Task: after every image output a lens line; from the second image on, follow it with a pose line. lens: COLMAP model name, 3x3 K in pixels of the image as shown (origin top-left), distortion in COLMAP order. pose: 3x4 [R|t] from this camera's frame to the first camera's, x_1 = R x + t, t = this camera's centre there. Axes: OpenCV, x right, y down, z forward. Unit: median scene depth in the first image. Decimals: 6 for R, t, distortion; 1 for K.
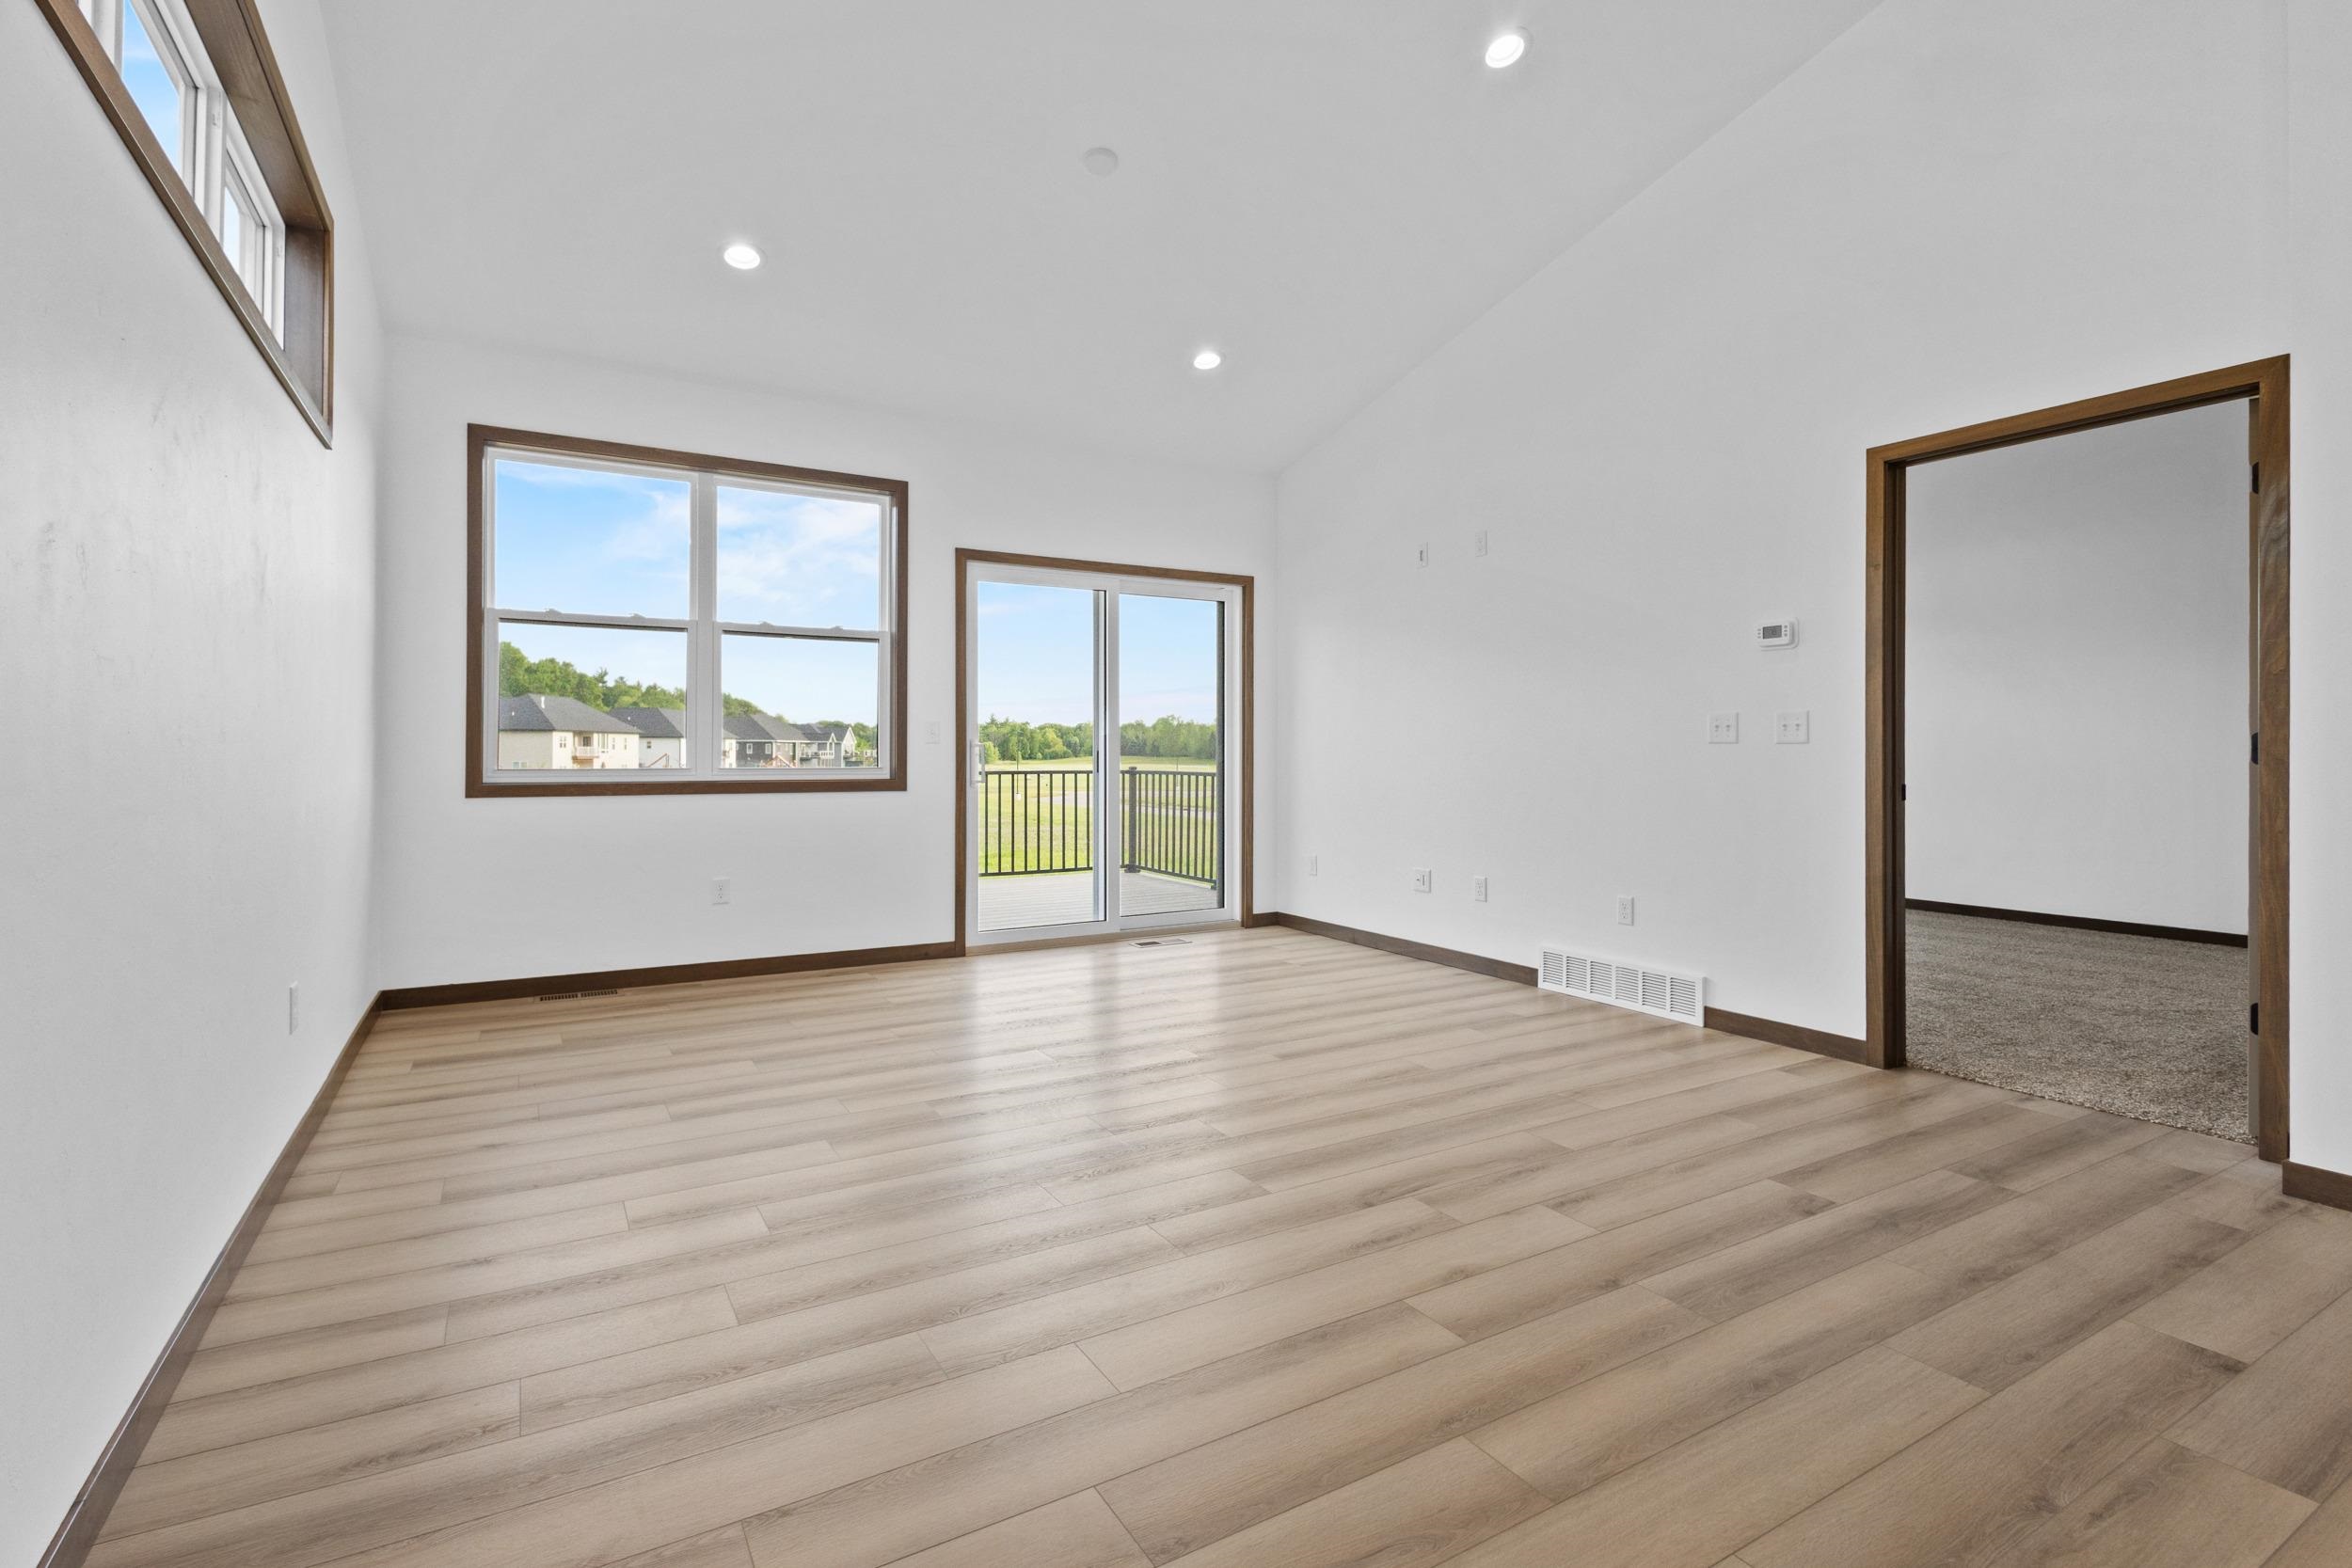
lens RADIAL K [[1074.6, 0, 1179.9], [0, 1074.6, 755.0], [0, 0, 1]] dist [0.009869, -0.004669]
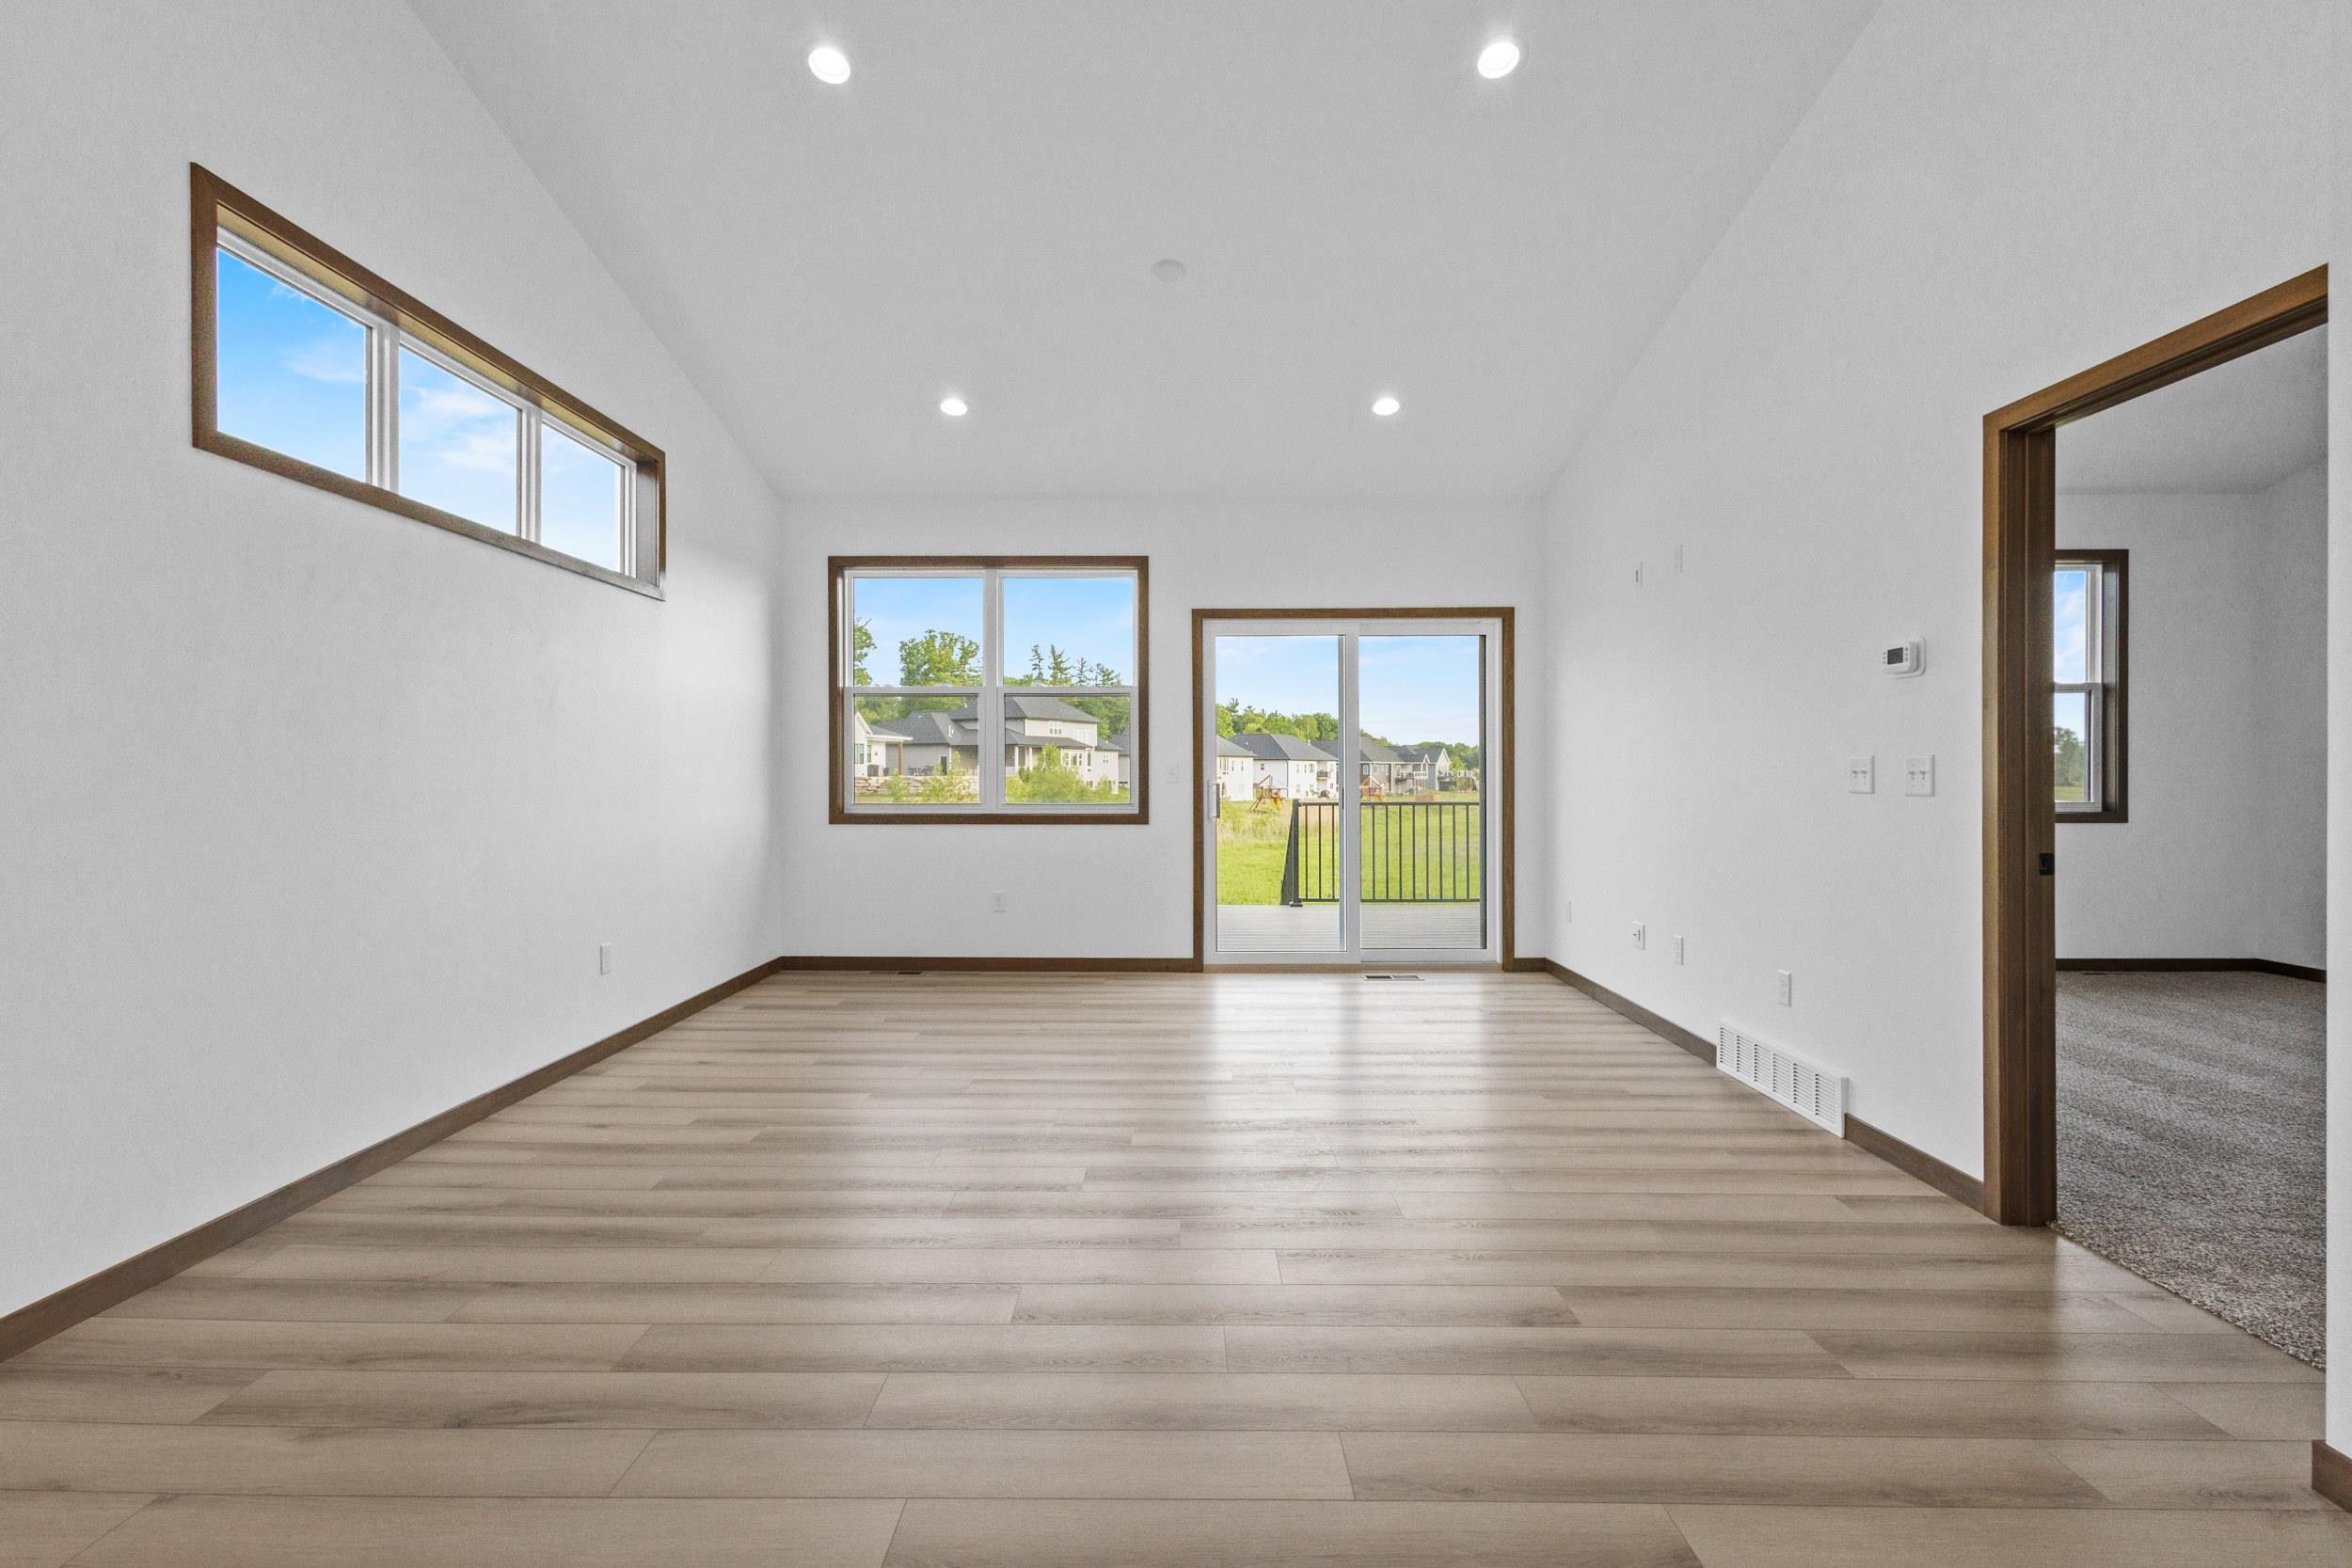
lens RADIAL K [[1074.6, 0, 1193.0], [0, 1074.6, 781.4], [0, 0, 1]] dist [0.009869, -0.004669]
pose [[0.859812, 0.001970, -0.510607, 0.358736], [0.001181, 0.999982, 0.005846, -0.018353], [0.510610, -0.005629, 0.859794, 0.031658]]
